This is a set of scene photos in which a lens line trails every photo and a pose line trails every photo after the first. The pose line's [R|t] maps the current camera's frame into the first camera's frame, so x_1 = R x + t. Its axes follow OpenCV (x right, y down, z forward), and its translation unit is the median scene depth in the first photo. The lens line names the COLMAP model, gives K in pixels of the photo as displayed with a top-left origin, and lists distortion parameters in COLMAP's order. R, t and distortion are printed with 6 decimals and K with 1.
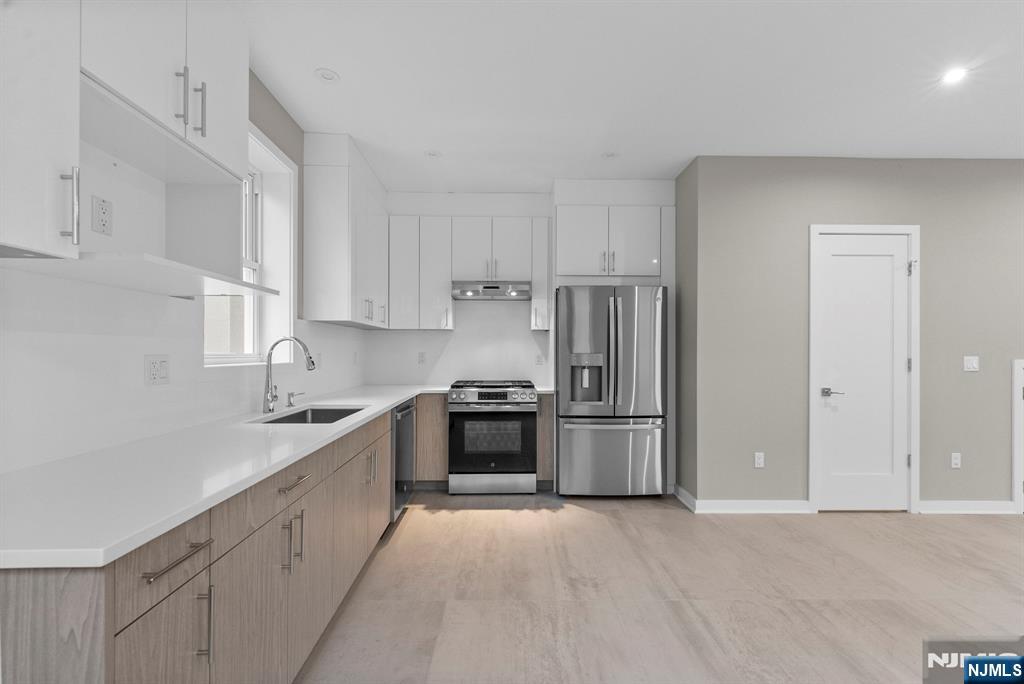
lens RADIAL K [[421.7, 0, 511.4], [0, 421.7, 350.9], [0, 0, 1]] dist [0.000805, 0.000197]
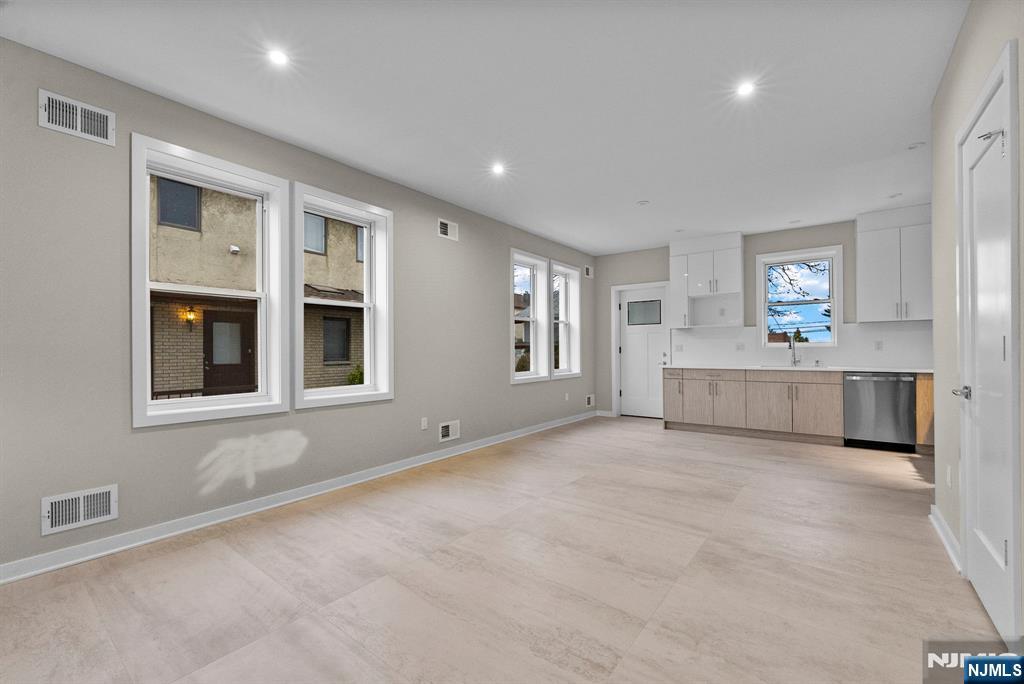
lens RADIAL K [[419.0, 0, 512.8], [0, 419.0, 345.8], [0, 0, 1]] dist [0.002315, 0.000093]
pose [[-0.620424, -0.004294, -0.784255, 1.652353], [0.009082, 0.999879, -0.012659, 0.030947], [0.784214, -0.014976, -0.620310, 0.860769]]
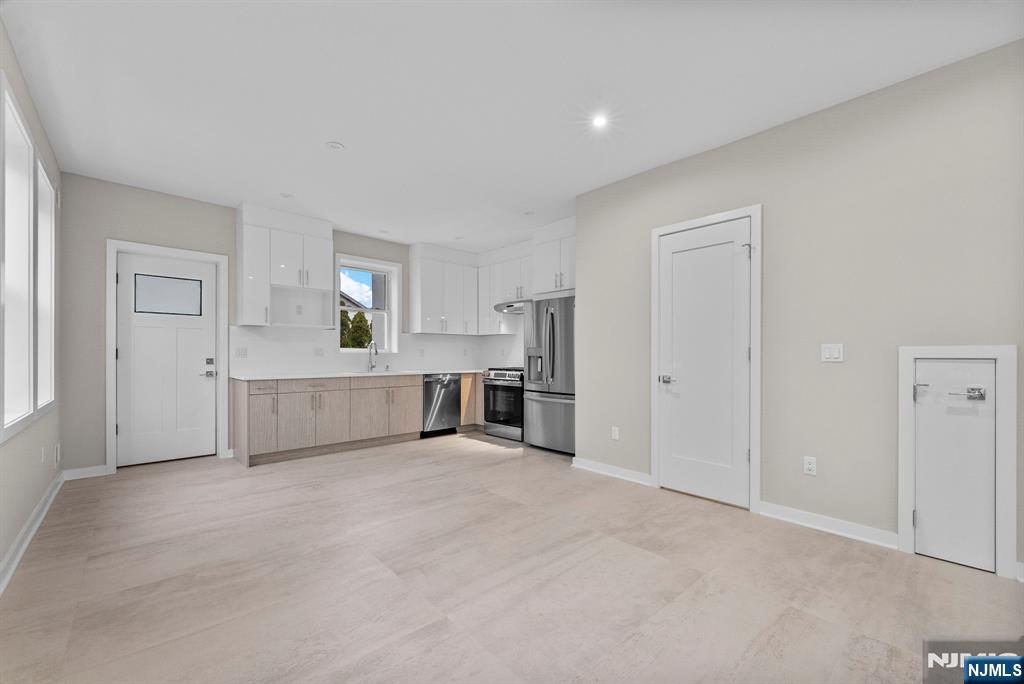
lens RADIAL K [[421.7, 0, 511.4], [0, 421.7, 350.9], [0, 0, 1]] dist [0.000805, 0.000197]
pose [[0.661033, -0.008594, -0.750308, 1.302858], [0.001136, 0.999945, -0.010452, 0.035380], [0.750356, 0.006056, 0.661006, -0.022801]]
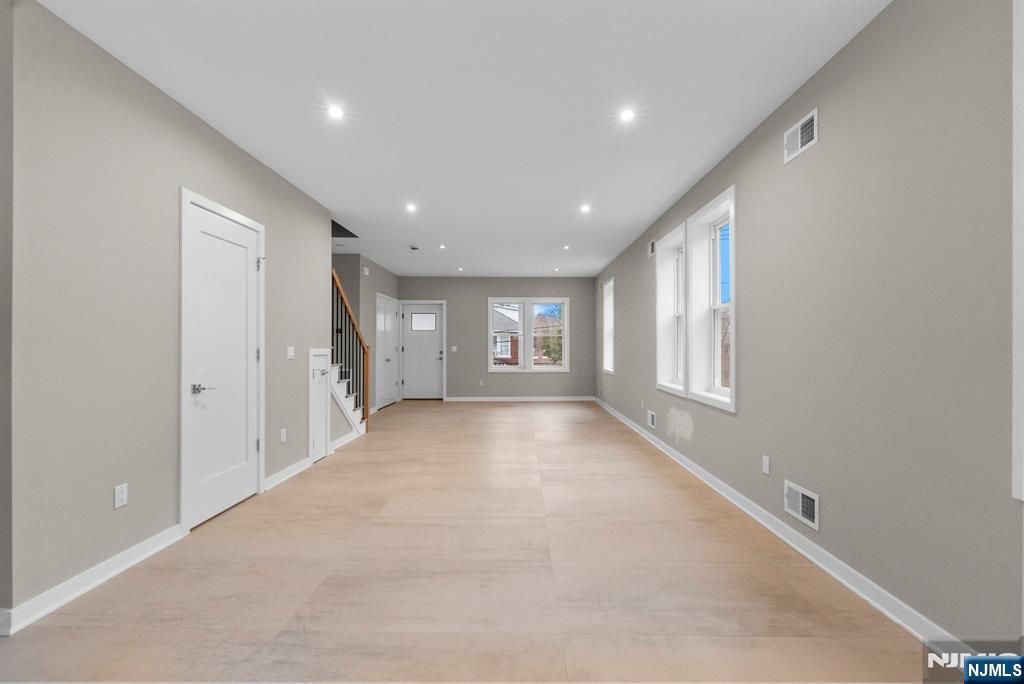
lens RADIAL K [[419.0, 0, 512.8], [0, 419.0, 345.8], [0, 0, 1]] dist [0.002315, 0.000093]
pose [[0.032747, -0.002352, 0.999461, -0.089418], [-0.002502, 0.999994, 0.002435, 0.006416], [-0.999461, -0.002580, 0.032741, 0.327110]]
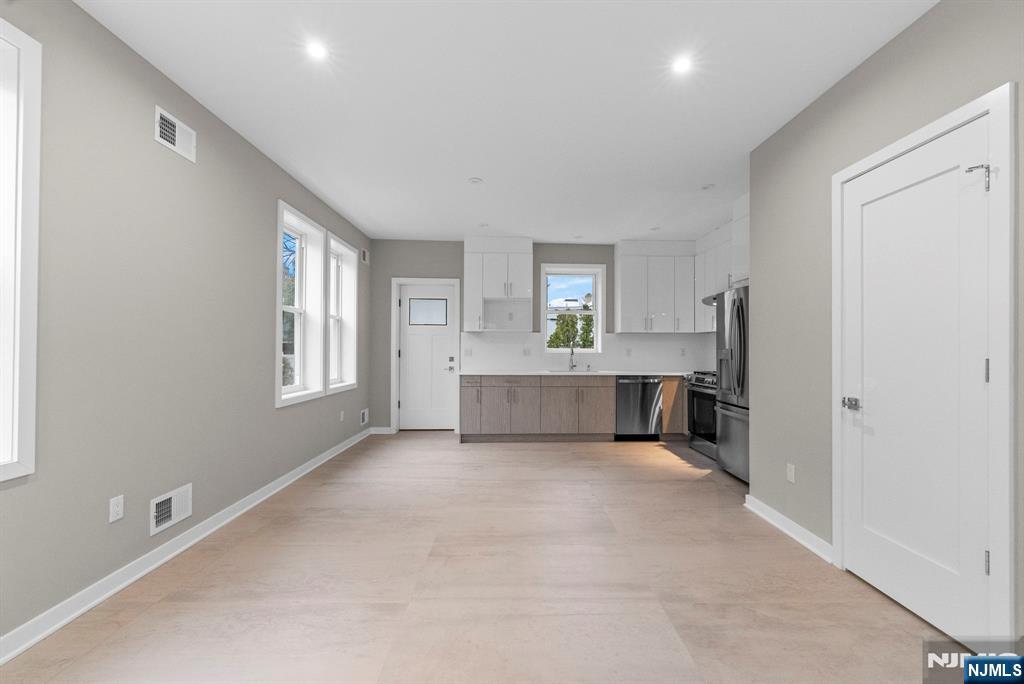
lens RADIAL K [[417.4, 0, 513.1], [0, 417.4, 343.5], [0, 0, 1]] dist [-0.000583, -0.000178]
pose [[0.002709, -0.013727, -0.999902, 1.440161], [-0.002689, 0.999902, -0.013734, 0.008729], [0.999993, 0.002726, 0.002672, 0.434661]]
